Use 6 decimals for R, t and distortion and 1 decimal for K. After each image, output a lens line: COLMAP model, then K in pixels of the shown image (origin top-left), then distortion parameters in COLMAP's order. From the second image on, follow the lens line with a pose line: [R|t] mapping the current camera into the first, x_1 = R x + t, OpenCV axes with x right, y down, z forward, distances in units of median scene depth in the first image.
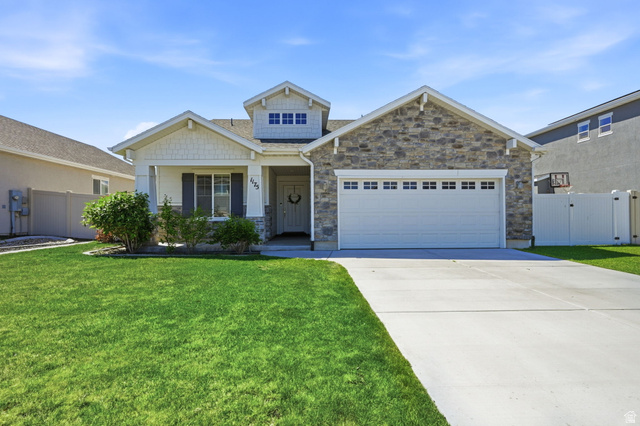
lens RADIAL K [[304.4, 0, 324.1], [0, 304.4, 214.5], [0, 0, 1]] dist [-0.012597, -0.000662]
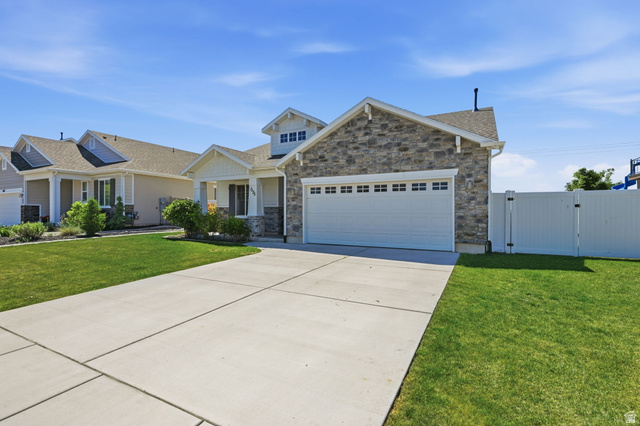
lens RADIAL K [[304.4, 0, 326.4], [0, 304.4, 214.3], [0, 0, 1]] dist [-0.012597, -0.000662]
pose [[0.869038, 0.008955, -0.494665, 0.722849], [-0.001953, 0.999890, 0.014671, -0.020206], [0.494742, -0.011783, 0.868960, -0.022008]]
